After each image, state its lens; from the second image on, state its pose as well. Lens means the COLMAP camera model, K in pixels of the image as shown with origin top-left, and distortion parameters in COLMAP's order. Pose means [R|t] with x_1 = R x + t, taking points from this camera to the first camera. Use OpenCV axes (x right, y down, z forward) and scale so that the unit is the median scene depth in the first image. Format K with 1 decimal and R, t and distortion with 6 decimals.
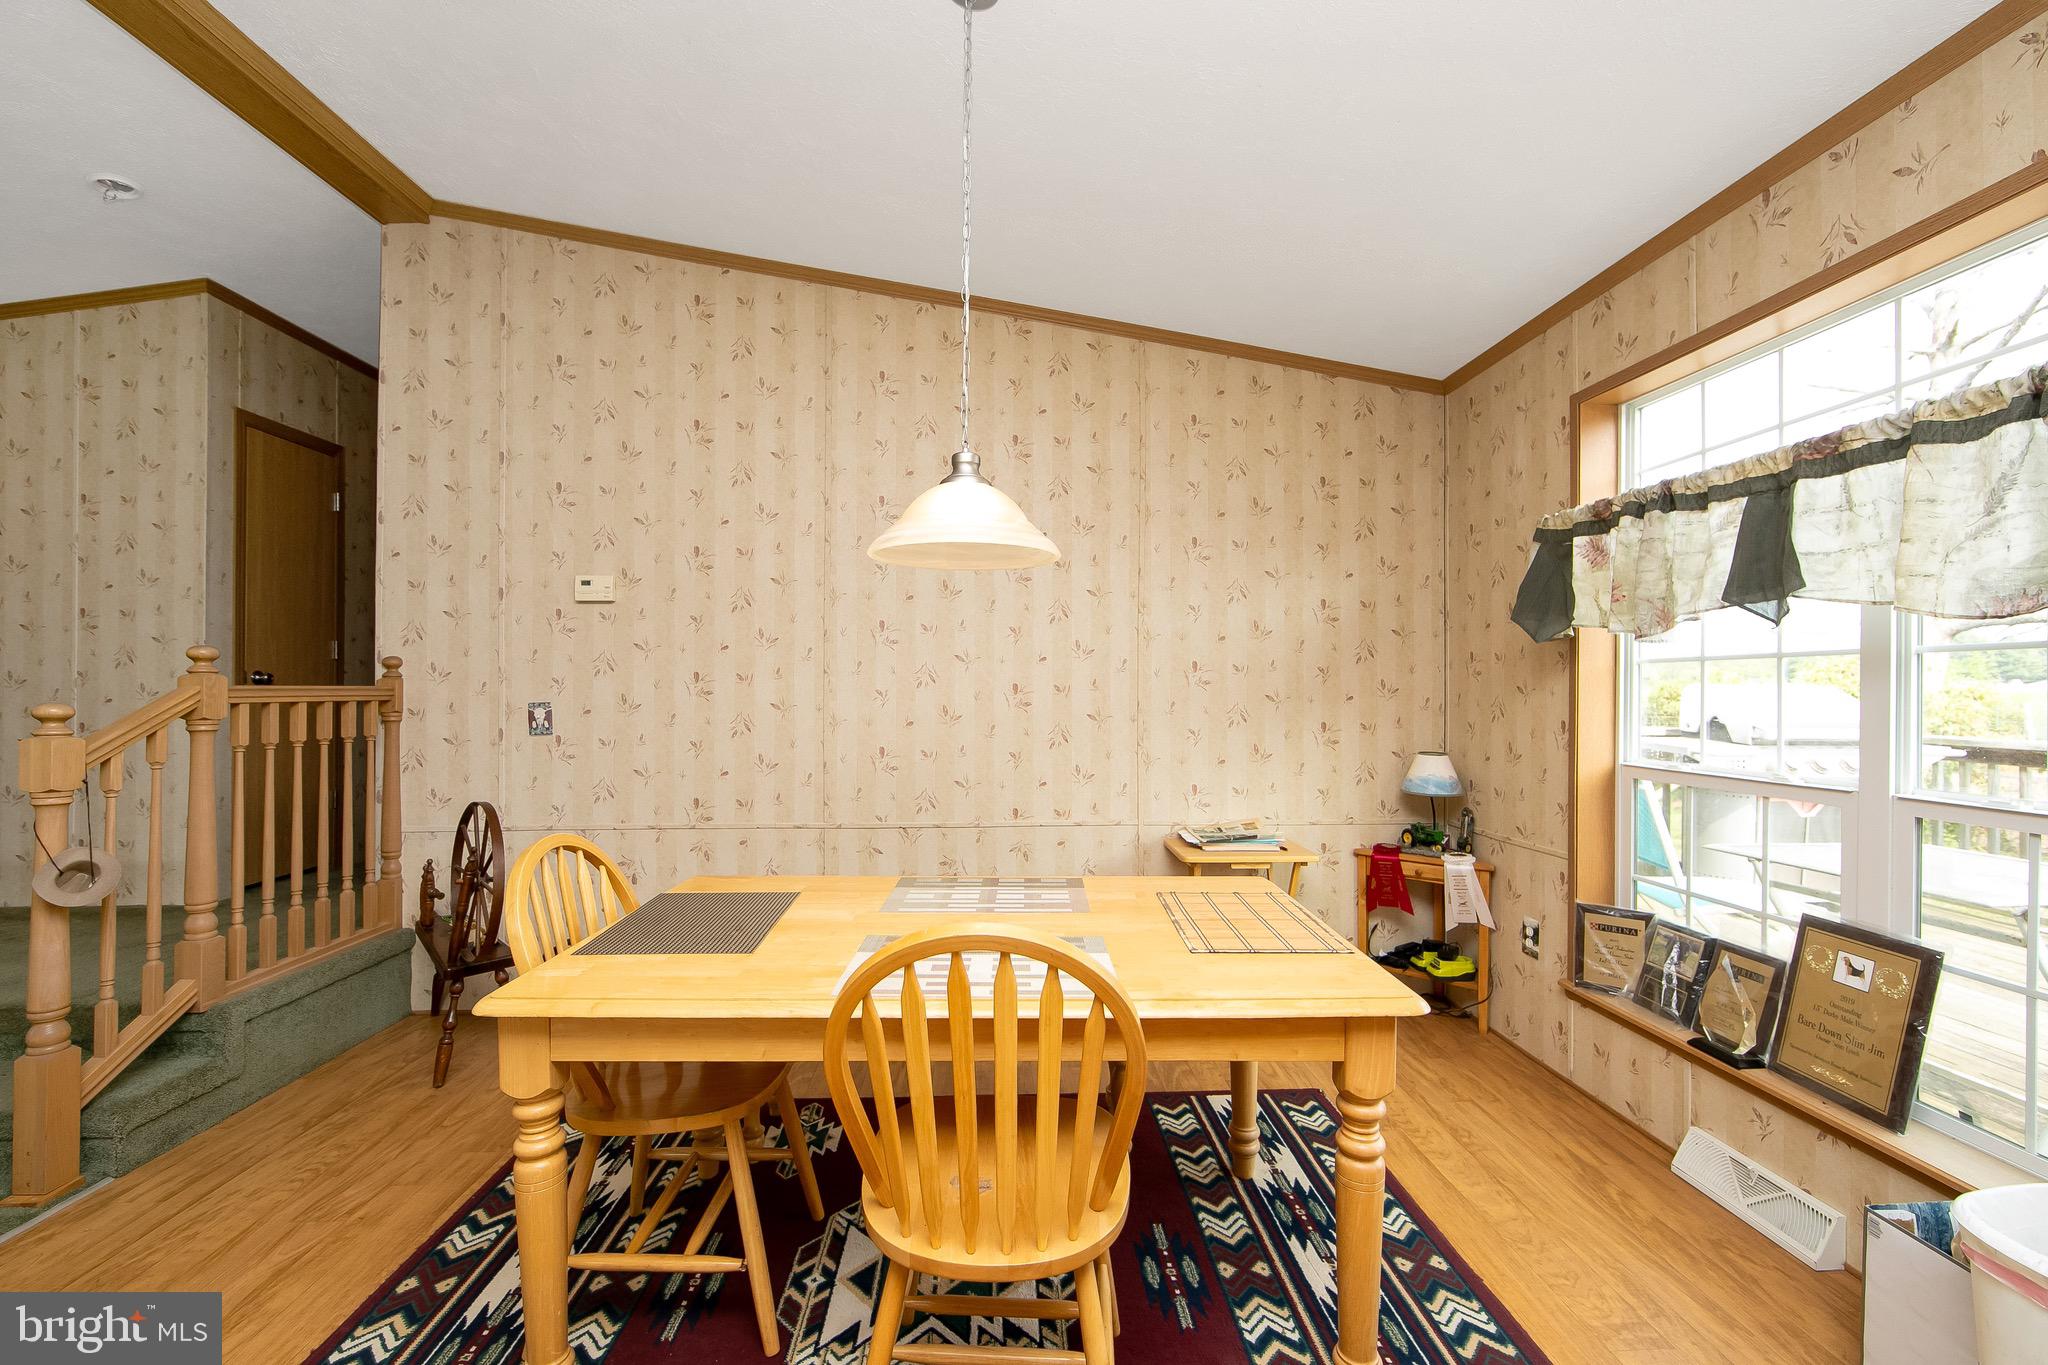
lens RADIAL K [[802.9, 0, 1013.5], [0, 802.9, 702.3], [0, 0, 1]] dist [-0.002731, 0.000952]
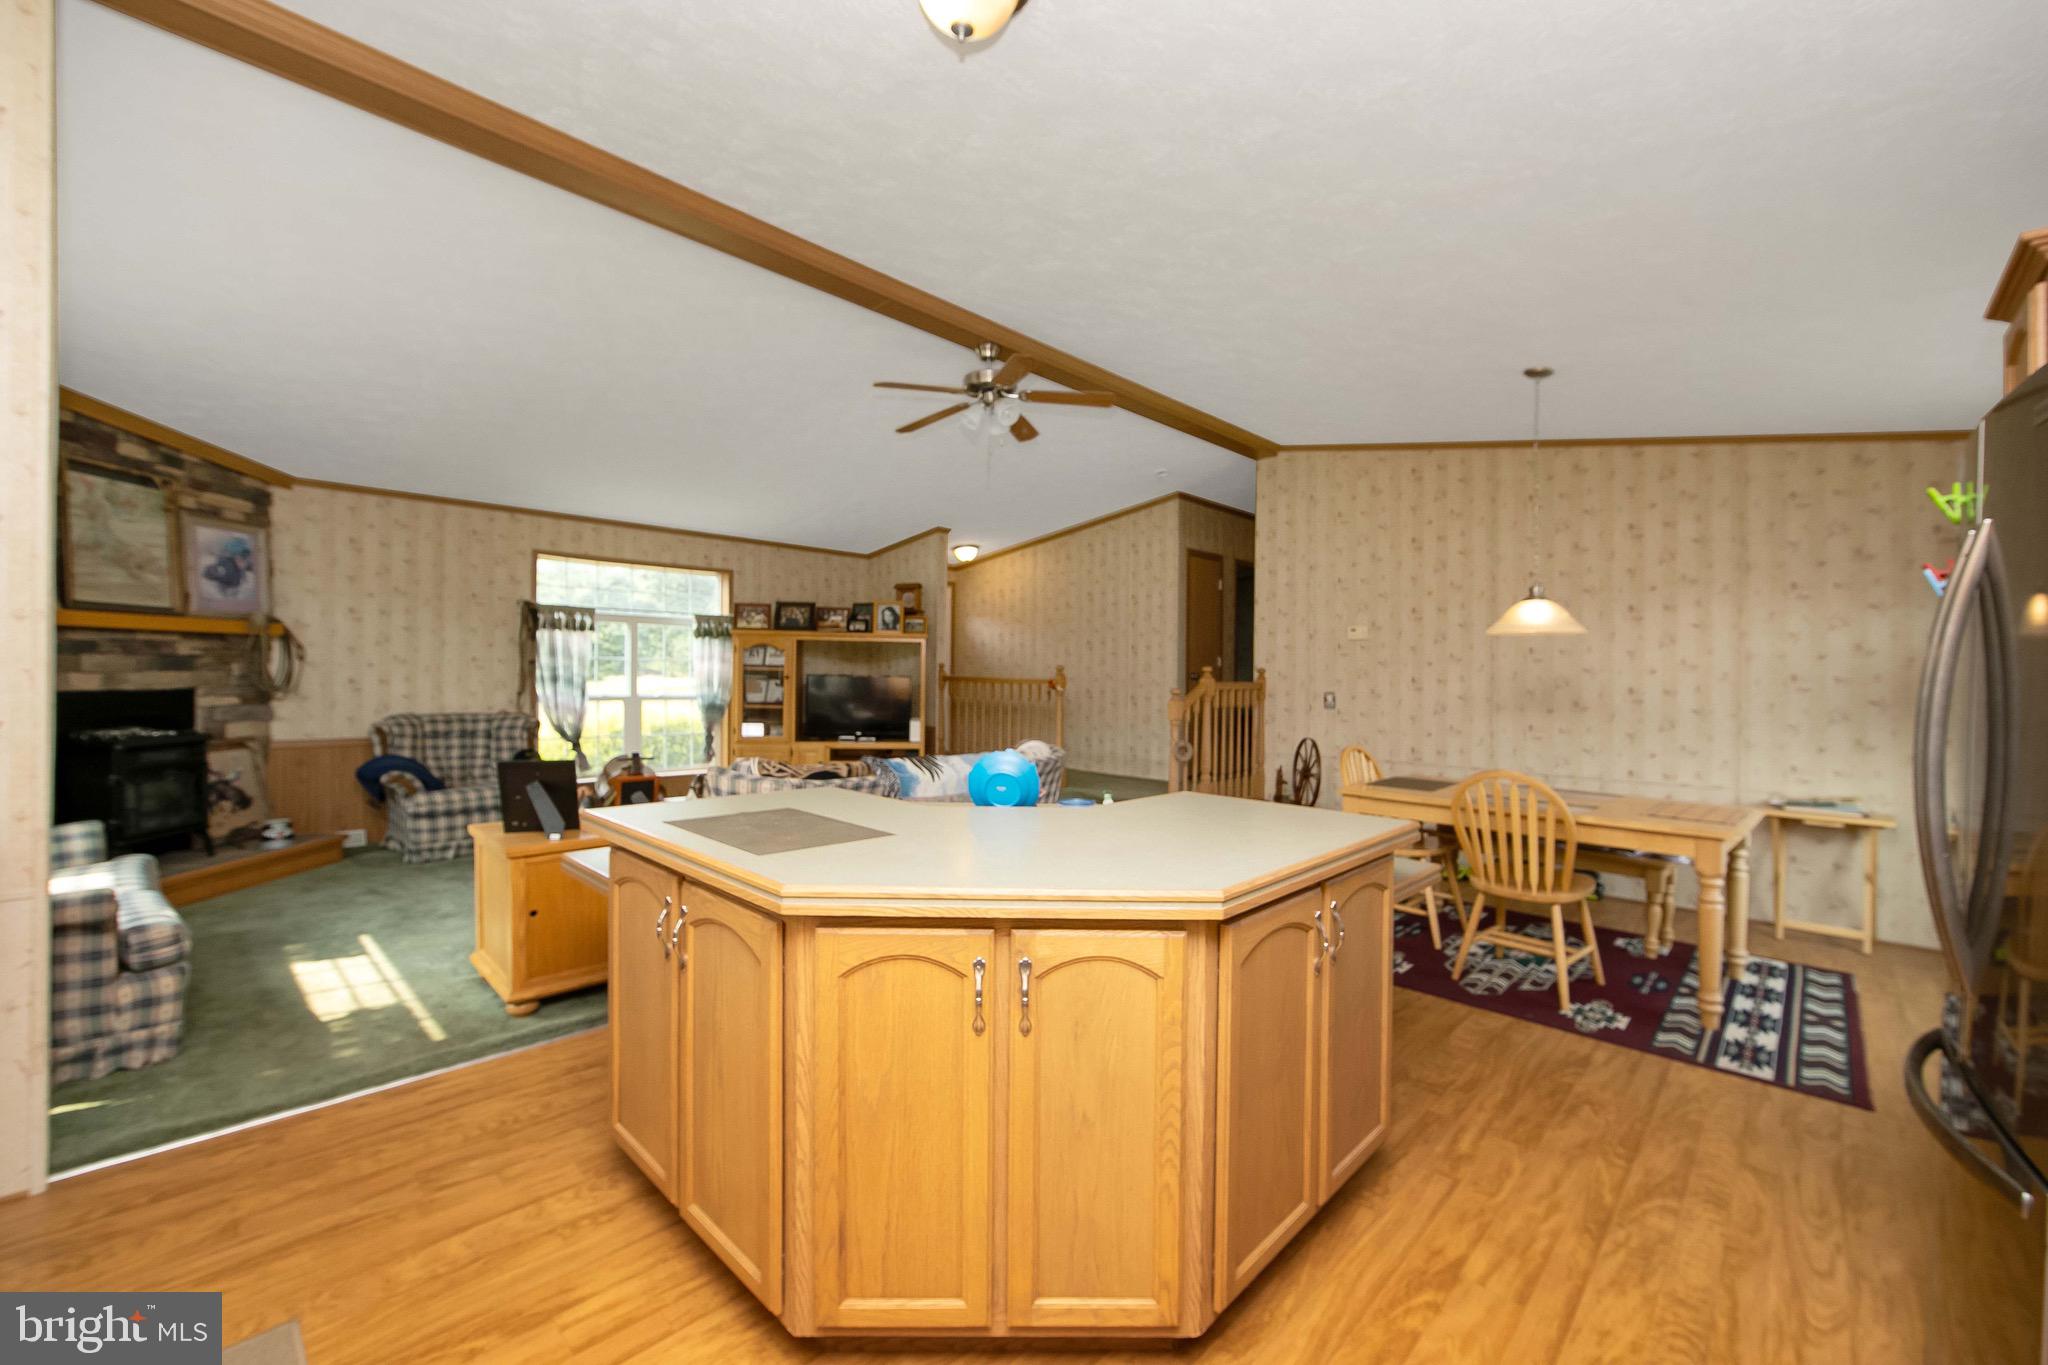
lens RADIAL K [[814.6, 0, 1020.4], [0, 814.6, 659.5], [0, 0, 1]] dist [-0.004622, 0.000637]
pose [[0.687670, -0.002203, -0.726020, 0.325275], [-0.007376, 0.999923, -0.010020, -0.052870], [0.725986, 0.012246, 0.687600, -0.894677]]
